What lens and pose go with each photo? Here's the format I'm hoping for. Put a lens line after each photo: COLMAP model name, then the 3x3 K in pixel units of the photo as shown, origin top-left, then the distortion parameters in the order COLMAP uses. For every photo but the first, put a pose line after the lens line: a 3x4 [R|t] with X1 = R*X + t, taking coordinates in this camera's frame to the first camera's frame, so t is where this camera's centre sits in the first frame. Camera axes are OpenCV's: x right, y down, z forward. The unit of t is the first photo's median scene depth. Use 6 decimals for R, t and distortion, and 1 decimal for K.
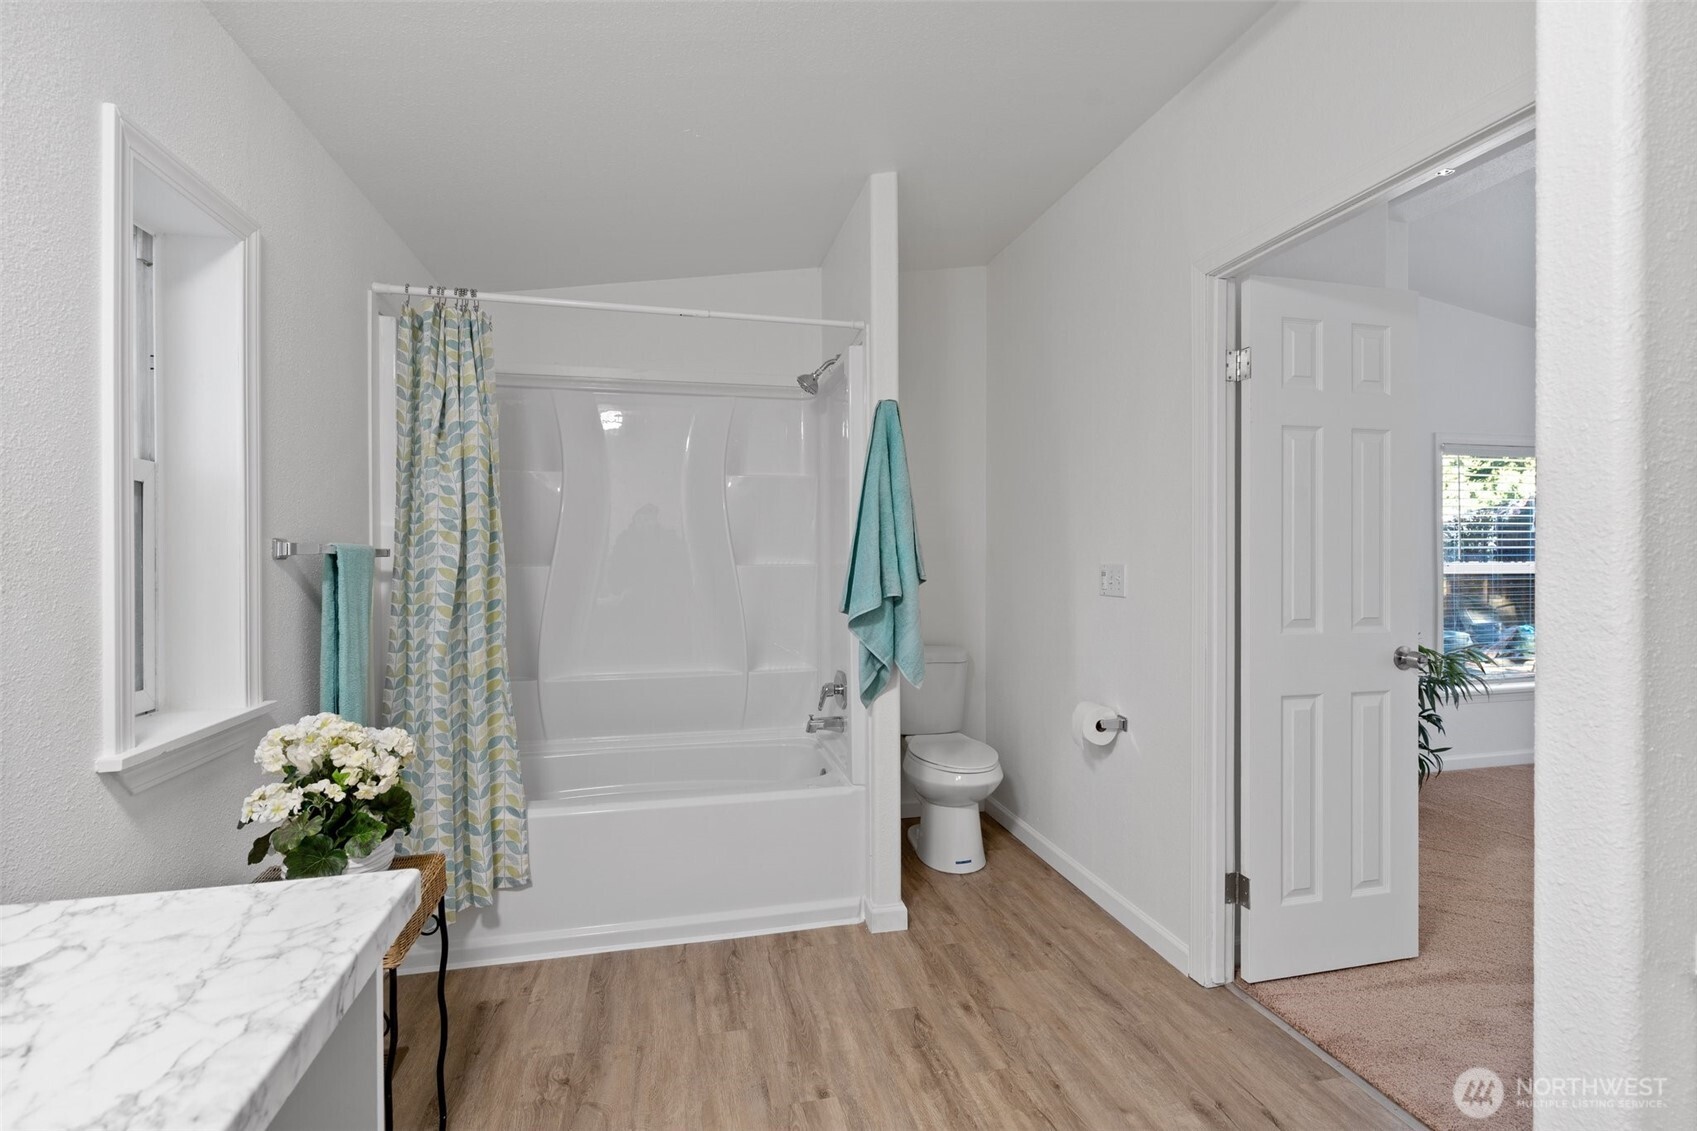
lens RADIAL K [[769.7, 0, 854.5], [0, 769.7, 561.8], [0, 0, 1]] dist [-0.006823, 0.001725]
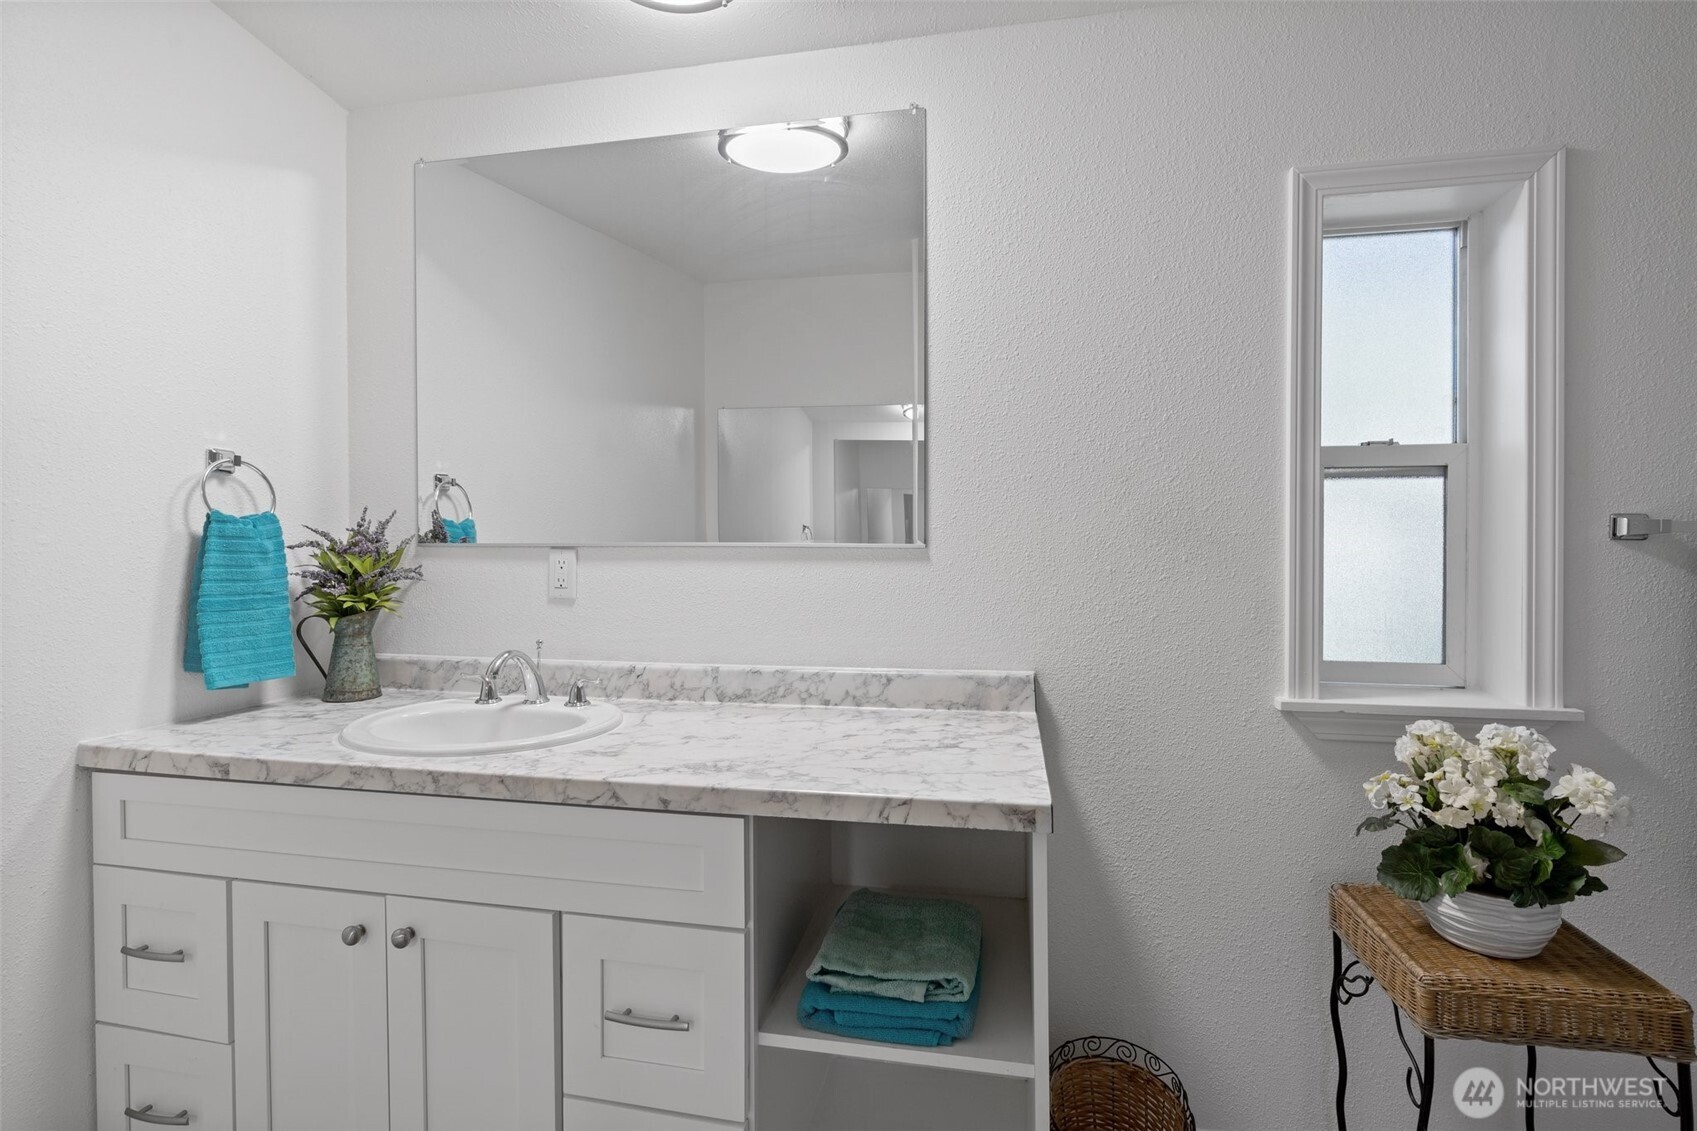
lens RADIAL K [[769.7, 0, 852.9], [0, 769.7, 548.7], [0, 0, 1]] dist [-0.006823, 0.001725]
pose [[-0.425141, 0.016422, -0.904978, 0.748544], [-0.004263, 0.999788, 0.020145, -0.015703], [0.905117, 0.012423, -0.424981, 1.473843]]
